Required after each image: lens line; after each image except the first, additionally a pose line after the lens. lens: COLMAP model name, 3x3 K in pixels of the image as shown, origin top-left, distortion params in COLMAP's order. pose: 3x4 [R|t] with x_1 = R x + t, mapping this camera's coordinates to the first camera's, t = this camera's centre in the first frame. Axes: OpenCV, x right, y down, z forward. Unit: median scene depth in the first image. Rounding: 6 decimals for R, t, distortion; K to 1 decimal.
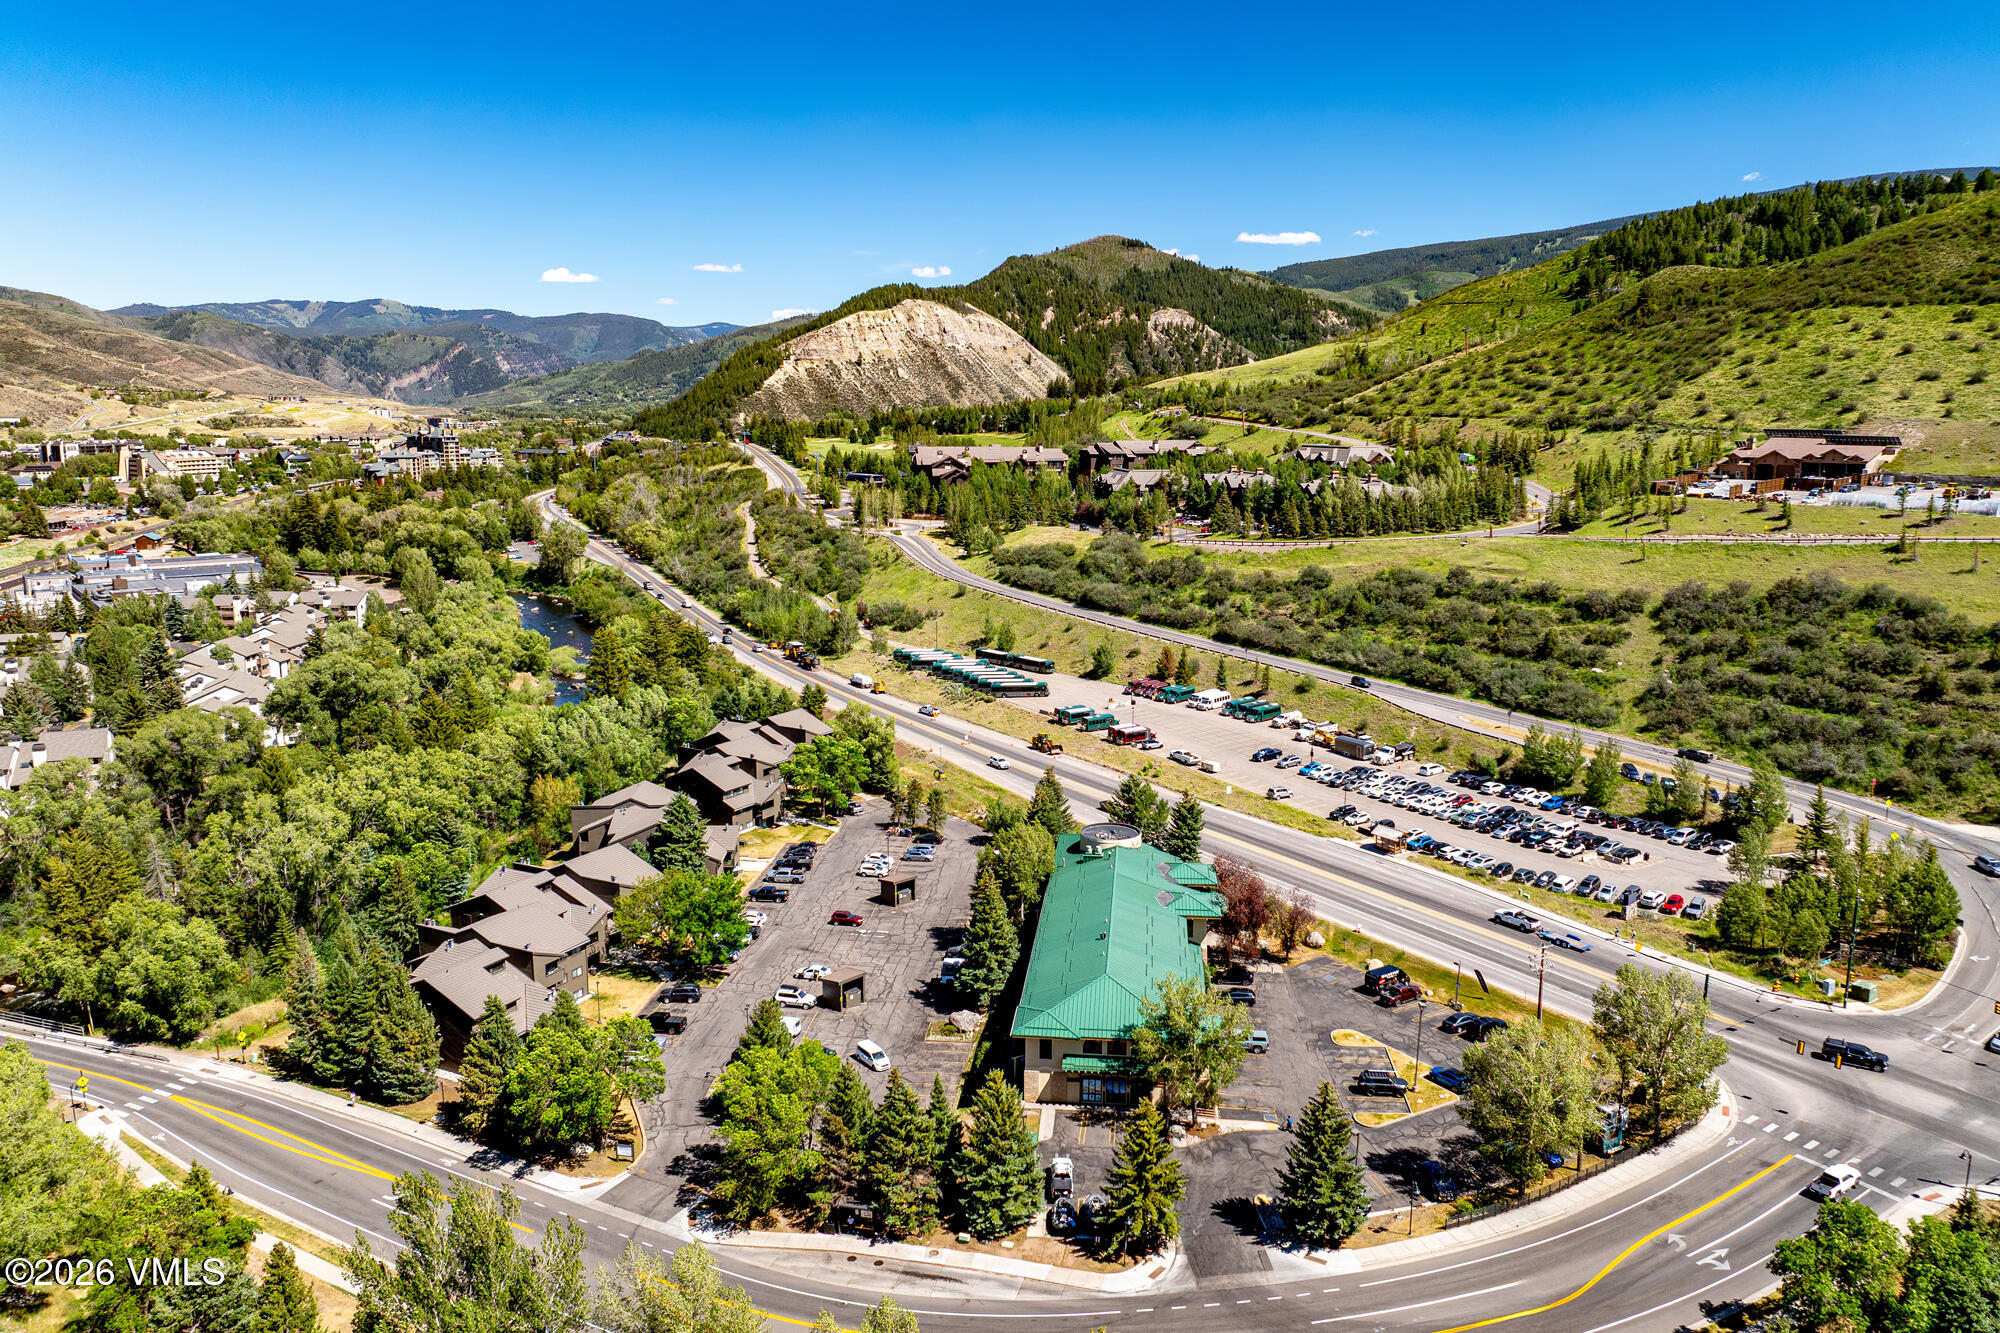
lens RADIAL K [[1461.9, 0, 1005.9], [0, 1461.9, 559.5], [0, 0, 1]] dist [-0.023263, 0.004023]
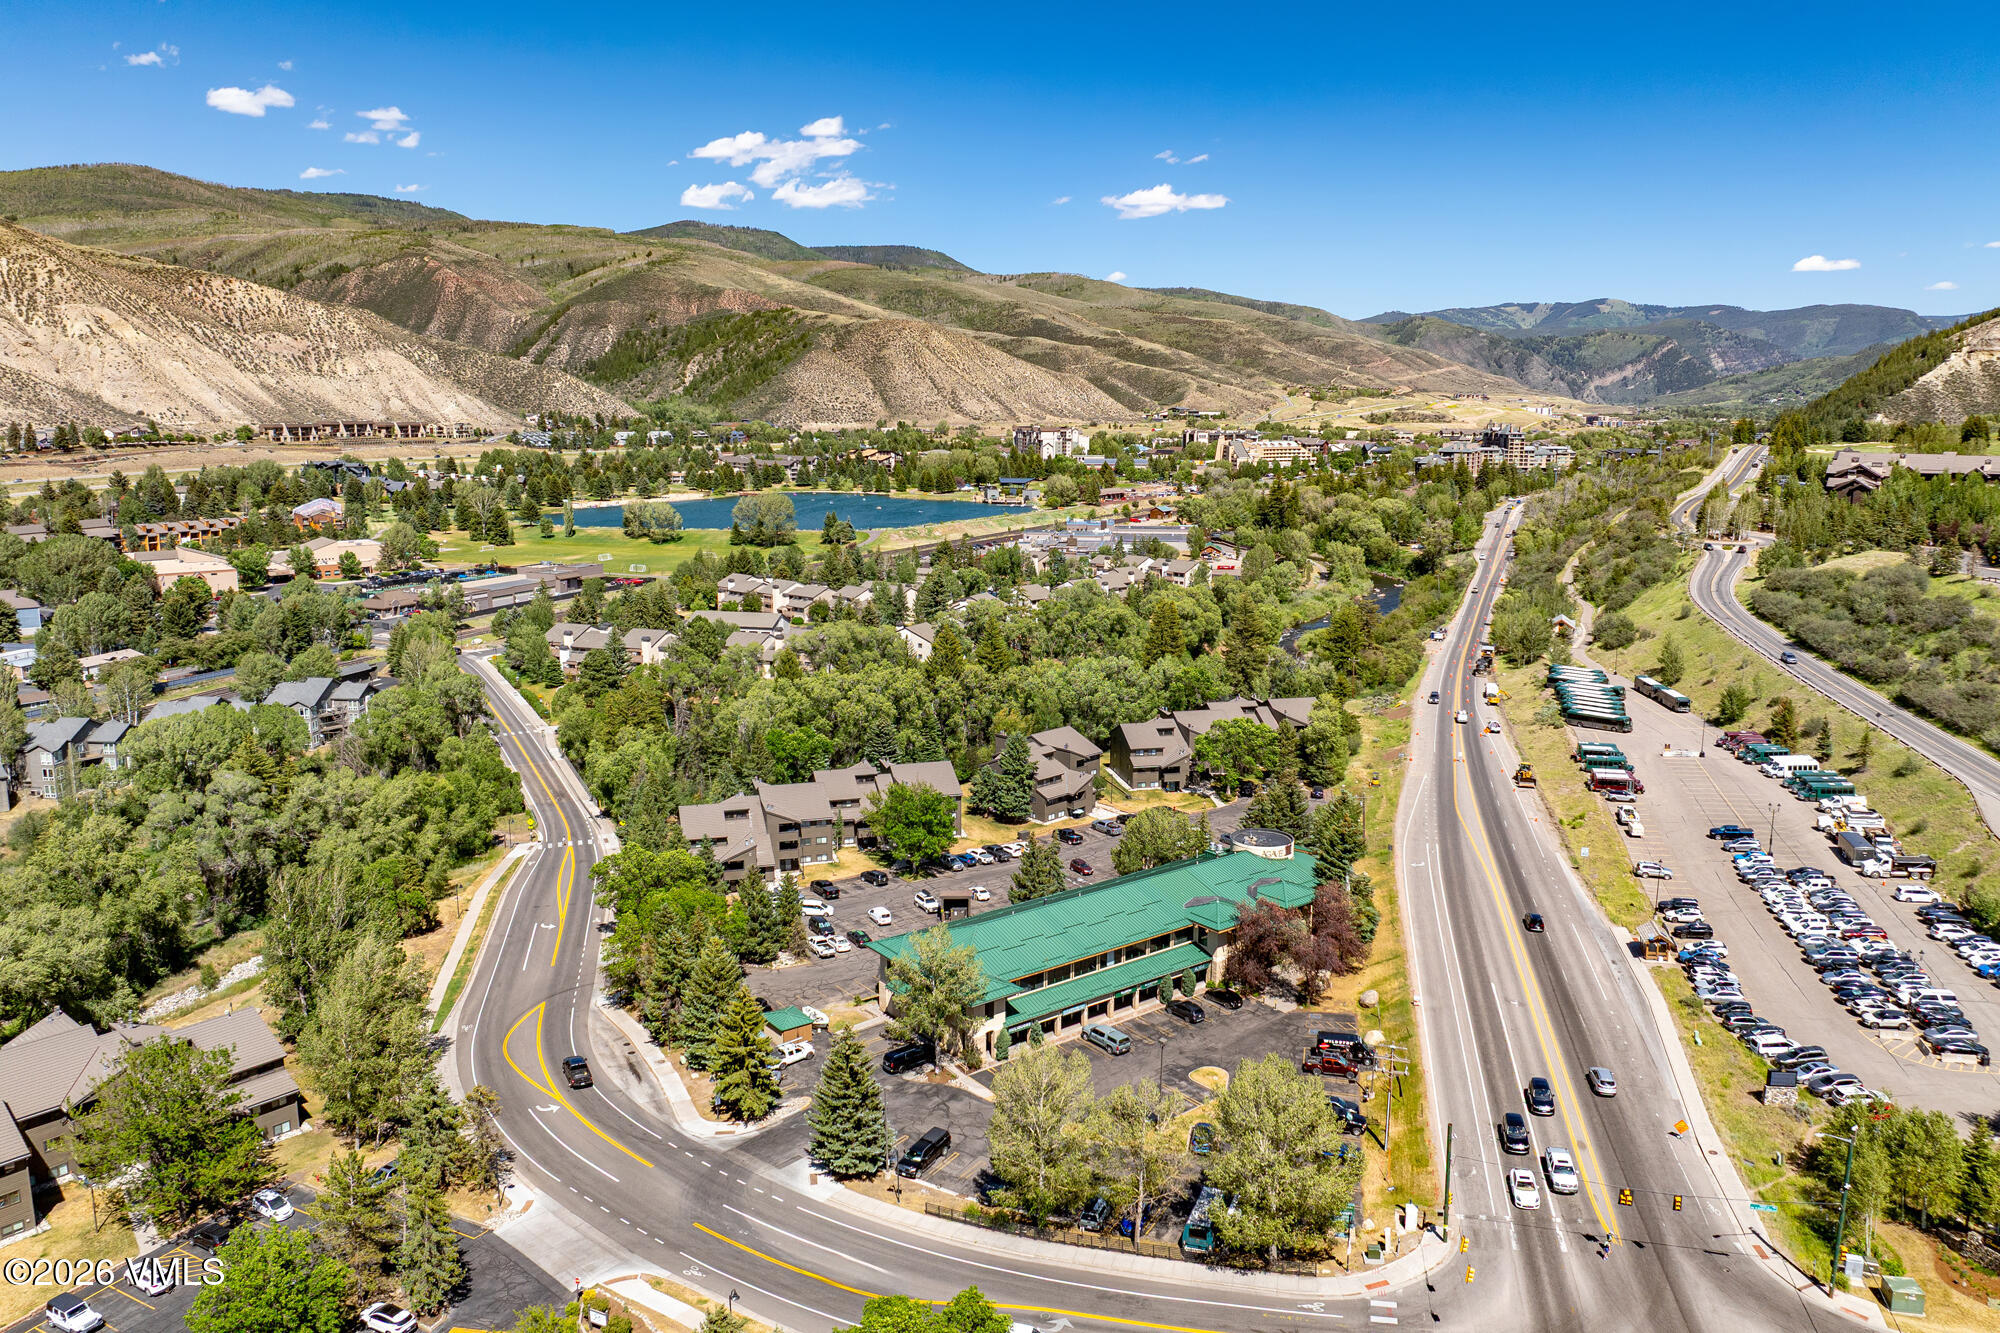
lens RADIAL K [[1461.9, 0, 1005.9], [0, 1461.9, 559.5], [0, 0, 1]] dist [-0.023263, 0.004023]
pose [[0.680318, 0.080891, -0.728440, 0.095663], [-0.080462, 0.996126, 0.035470, -0.002588], [0.728487, 0.034480, 0.684191, 0.031110]]
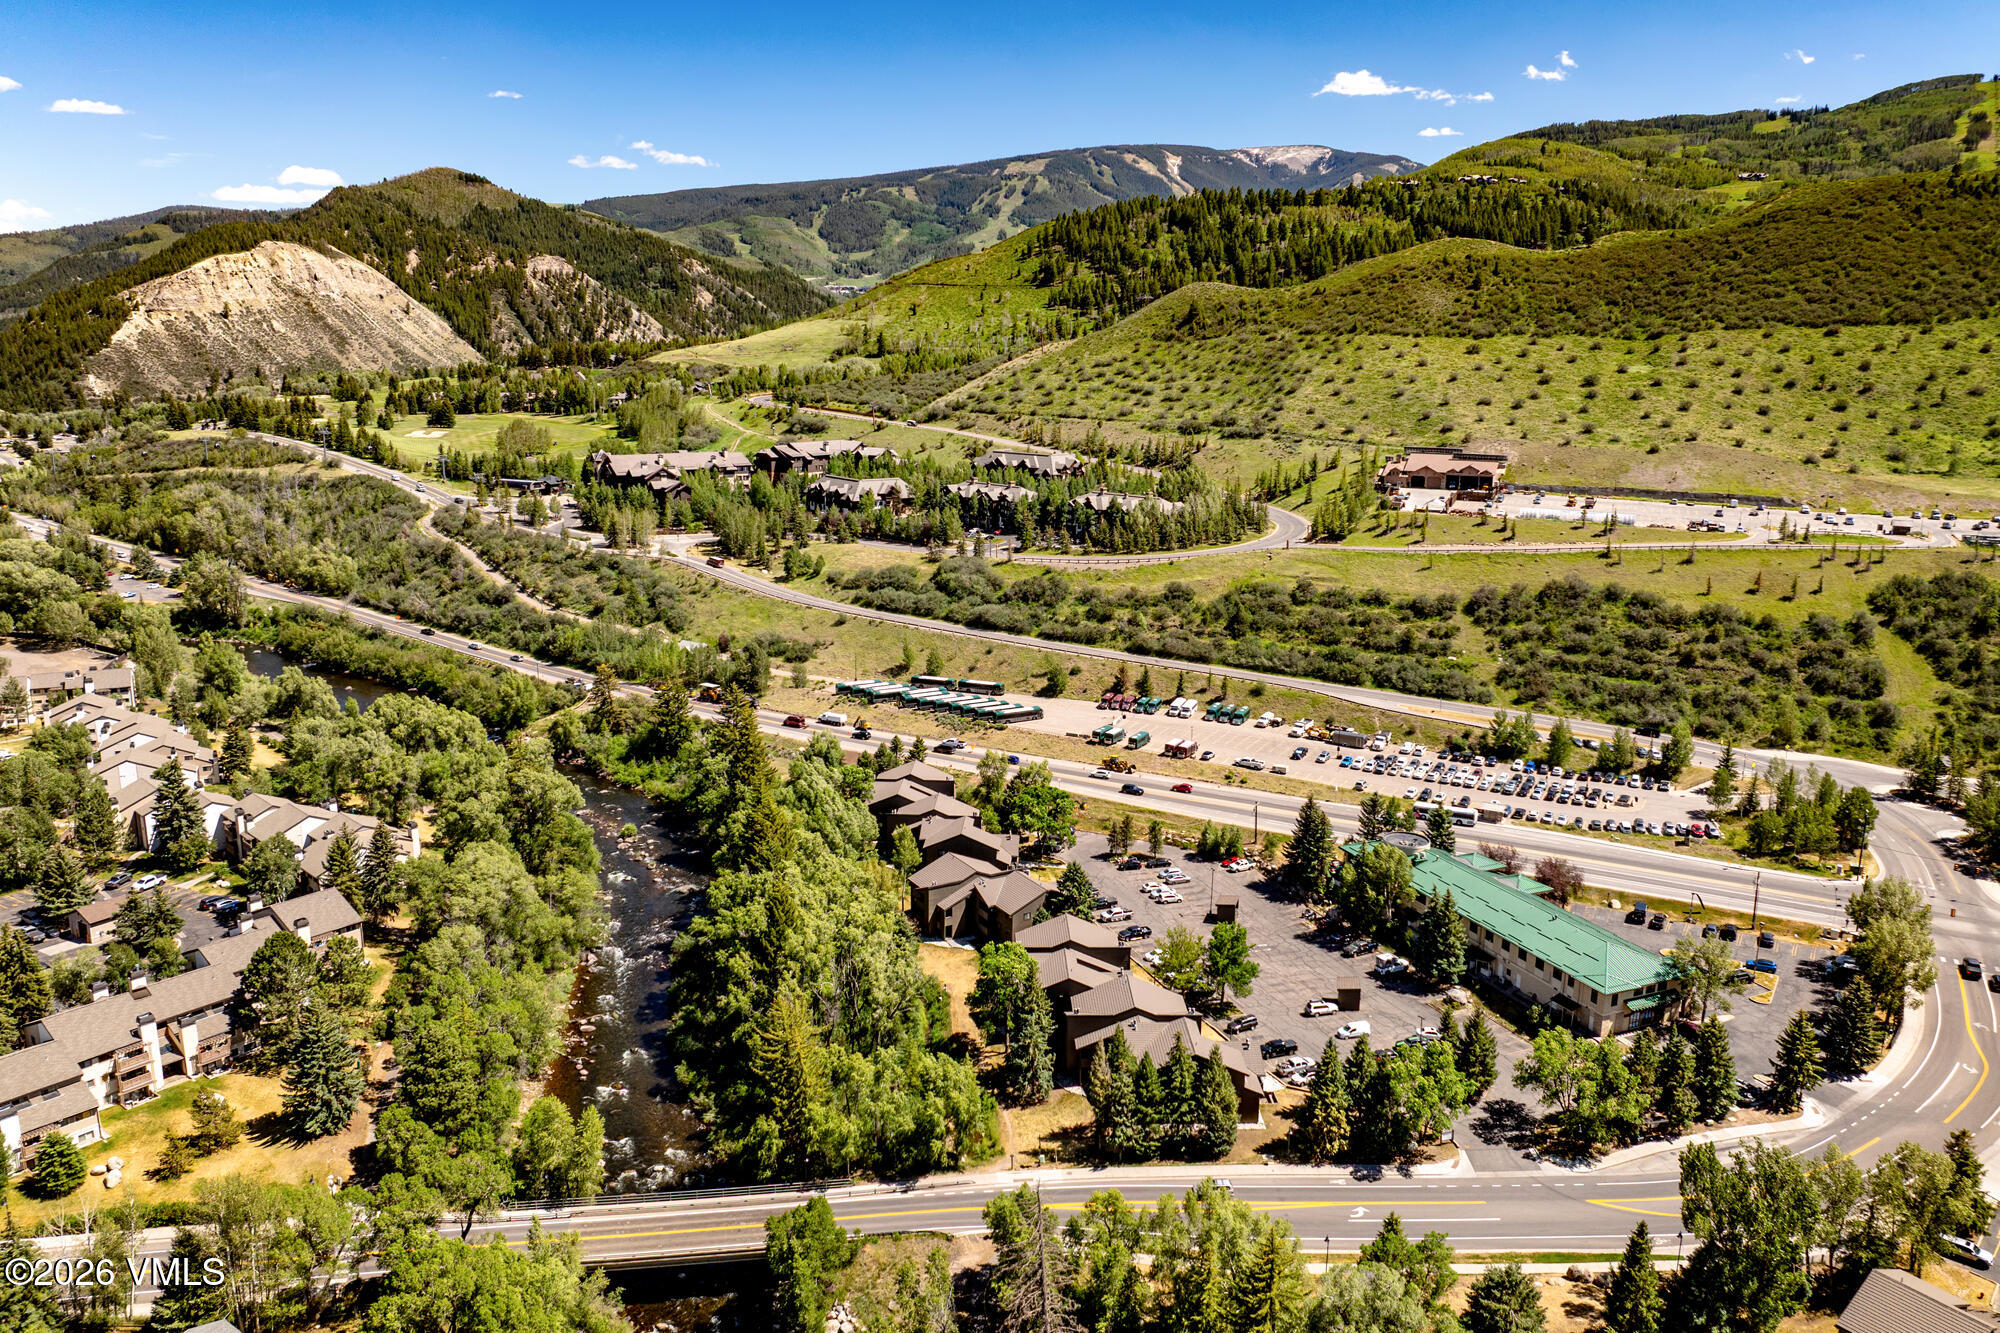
lens RADIAL K [[1461.9, 0, 1005.9], [0, 1461.9, 559.5], [0, 0, 1]] dist [-0.023263, 0.004023]
pose [[0.883206, -0.062284, 0.464832, -0.103349], [0.039772, 0.997519, 0.058091, -0.019559], [-0.467297, -0.032819, 0.883491, -0.000274]]
